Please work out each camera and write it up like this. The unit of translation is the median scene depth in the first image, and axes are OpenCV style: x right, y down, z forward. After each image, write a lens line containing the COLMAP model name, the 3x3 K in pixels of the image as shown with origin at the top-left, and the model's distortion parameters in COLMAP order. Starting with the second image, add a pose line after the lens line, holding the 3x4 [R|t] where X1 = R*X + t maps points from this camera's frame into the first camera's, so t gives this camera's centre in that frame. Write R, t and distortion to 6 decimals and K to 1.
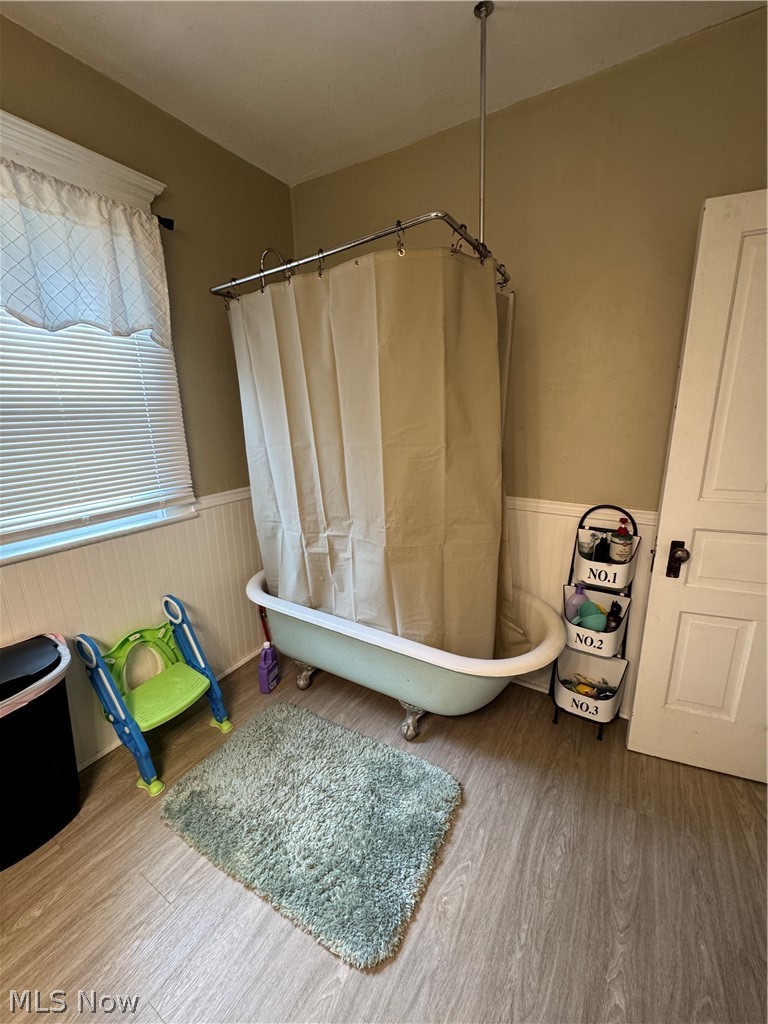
lens RADIAL K [[406.6, 0, 385.9], [0, 406.6, 513.2], [0, 0, 1]] dist [-0.000490, 0.000113]
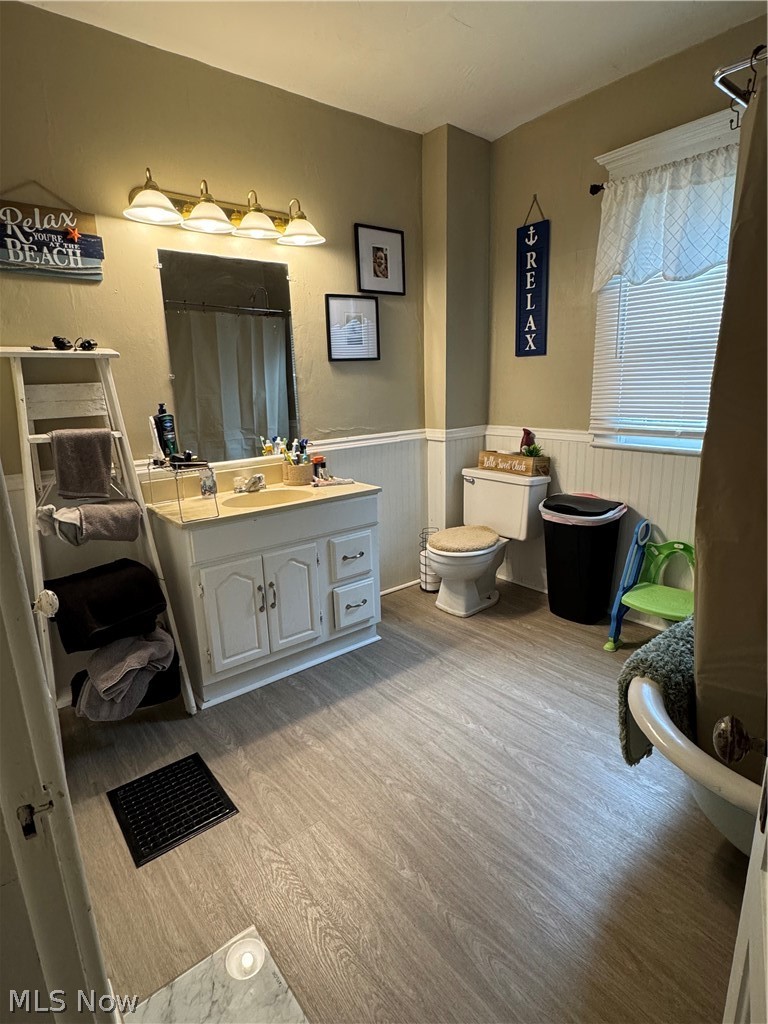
lens RADIAL K [[527.3, 0, 384.8], [0, 527.3, 511.1], [0, 0, 1]] dist [-0.001833, -0.000482]
pose [[-0.327284, 0.262057, -0.907861, 1.304359], [-0.199537, 0.919943, 0.337477, -0.157269], [0.923618, 0.291602, -0.248792, 0.803848]]
